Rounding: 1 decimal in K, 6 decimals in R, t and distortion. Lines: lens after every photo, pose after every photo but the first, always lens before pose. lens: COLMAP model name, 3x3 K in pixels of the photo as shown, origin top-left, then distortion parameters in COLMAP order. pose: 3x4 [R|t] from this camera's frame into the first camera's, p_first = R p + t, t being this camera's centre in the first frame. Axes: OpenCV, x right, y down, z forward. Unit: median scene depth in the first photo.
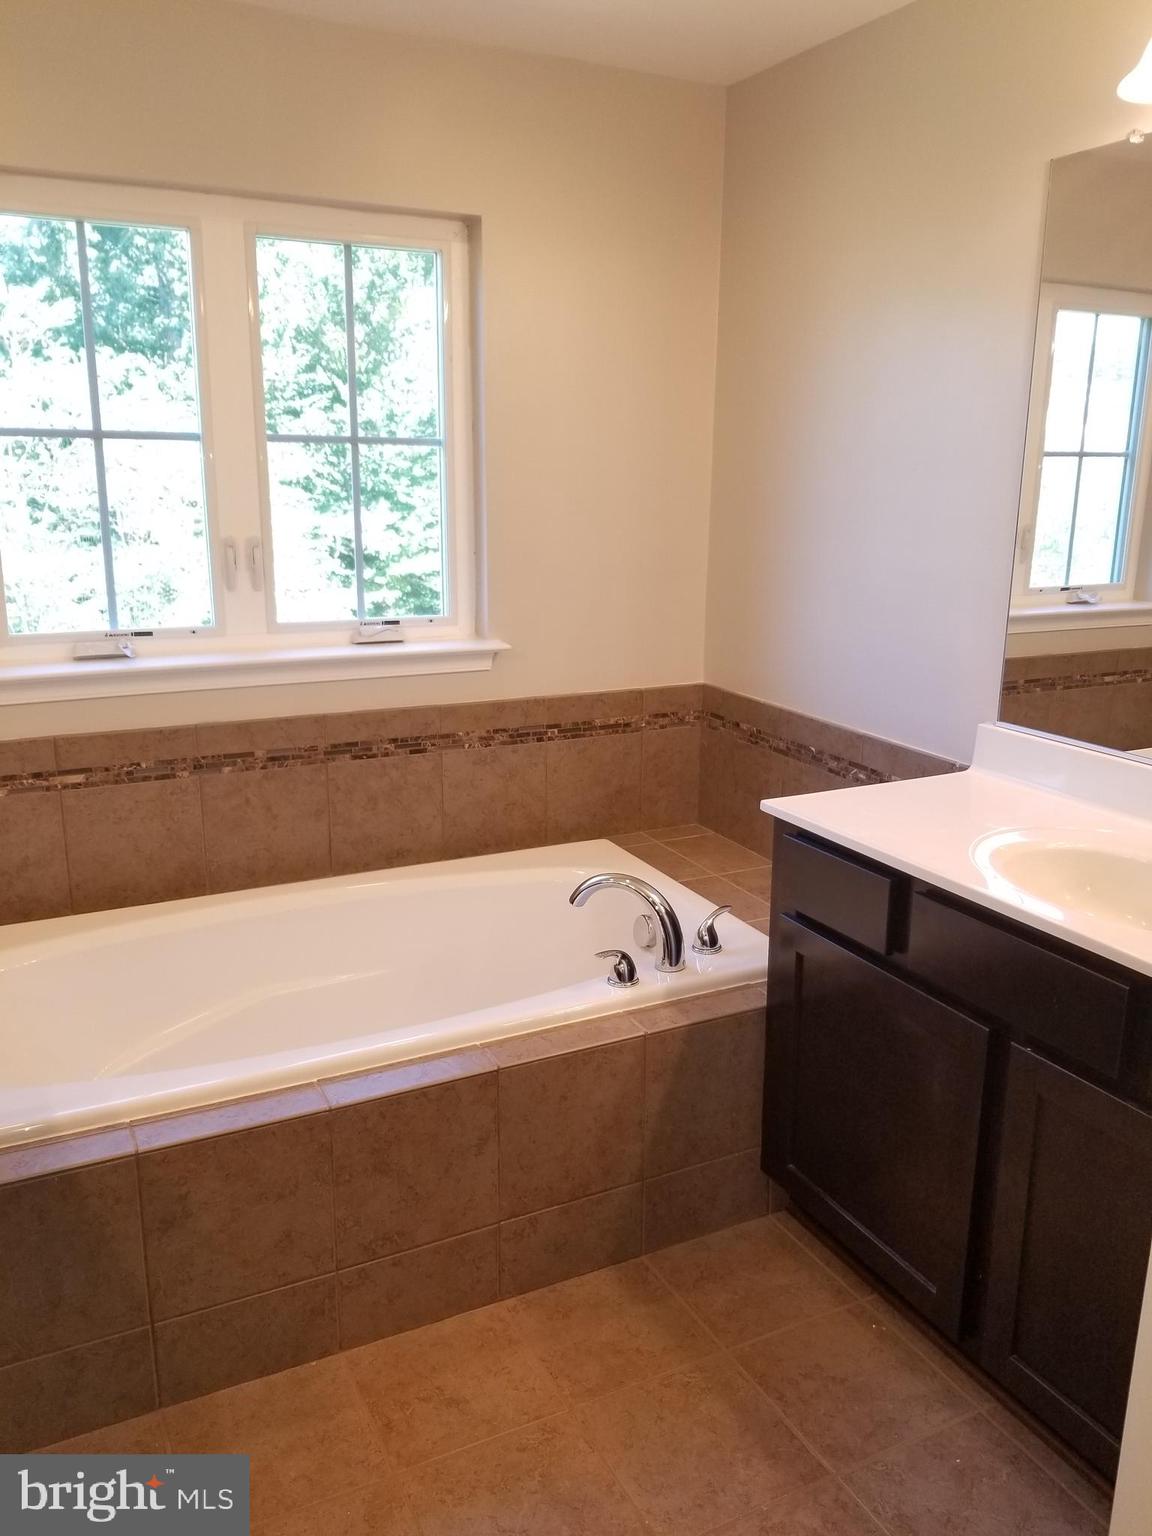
lens RADIAL K [[1216.6, 0, 613.5], [0, 1216.6, 769.8], [0, 0, 1]] dist [0.005539, 0.005144]
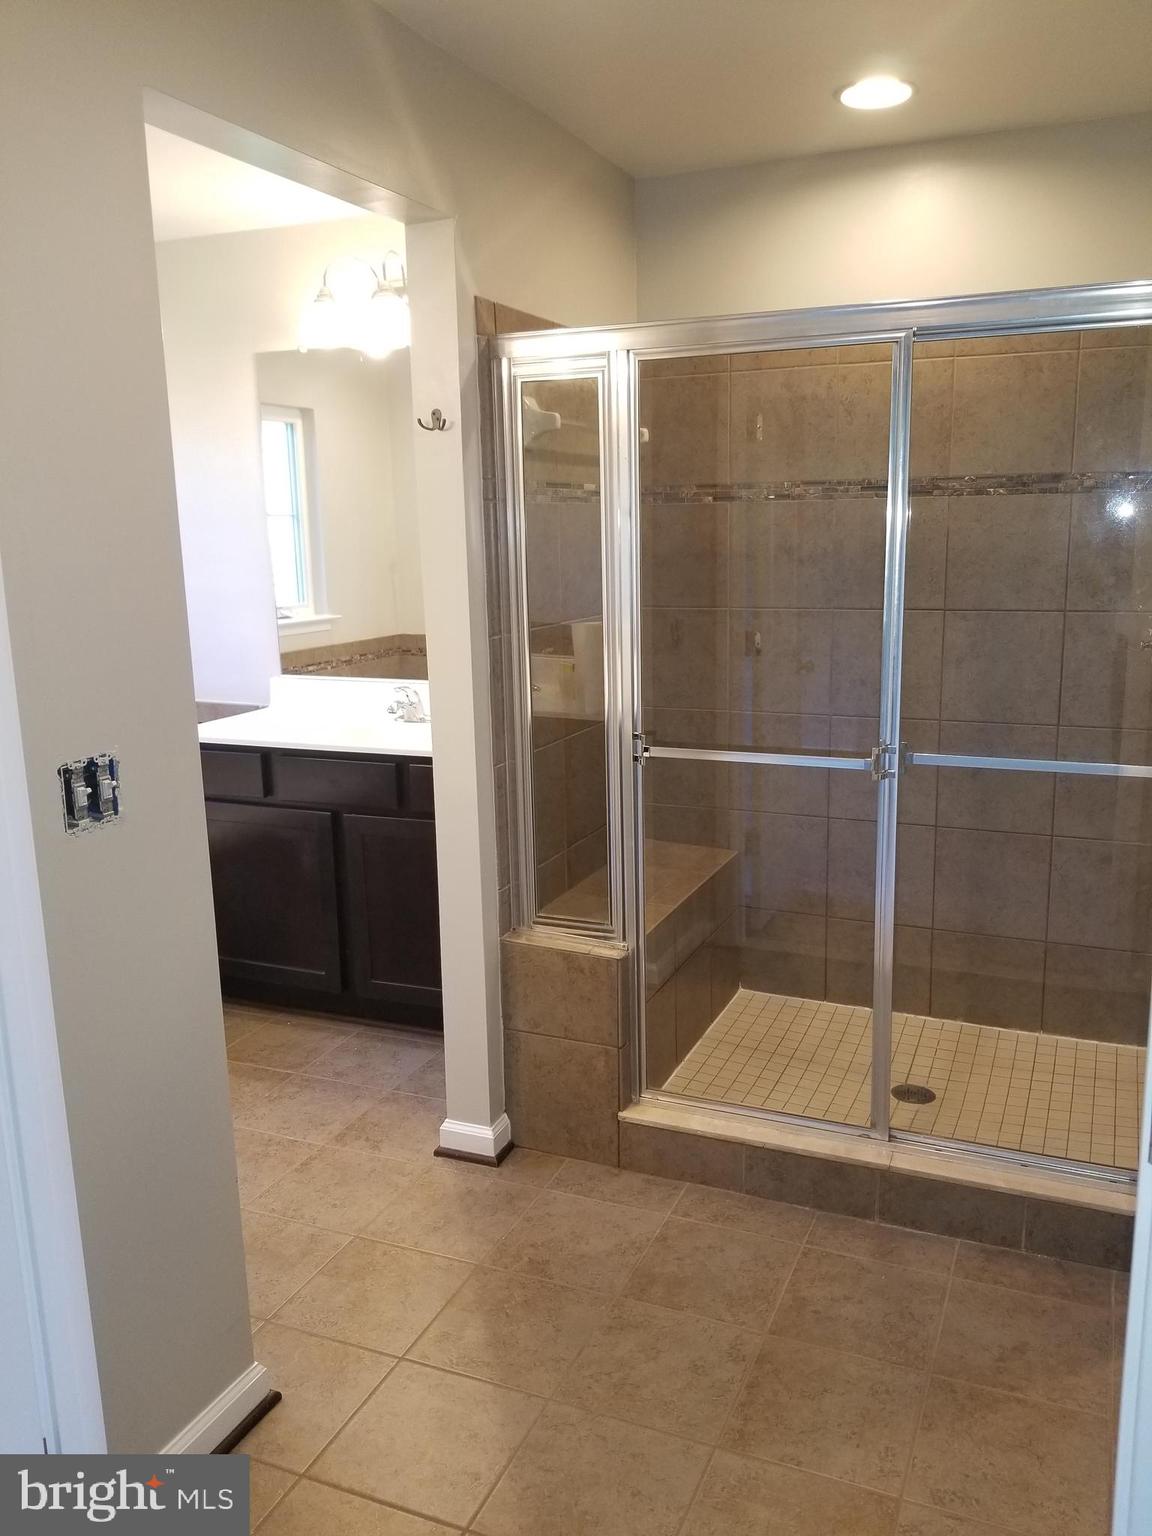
lens RADIAL K [[1216.6, 0, 613.5], [0, 1216.6, 769.8], [0, 0, 1]] dist [0.005539, 0.005144]
pose [[0.770629, -0.154969, 0.618155, -0.457994], [0.183430, 0.982873, 0.017728, 0.168357], [-0.610315, 0.099727, 0.785856, -0.689854]]
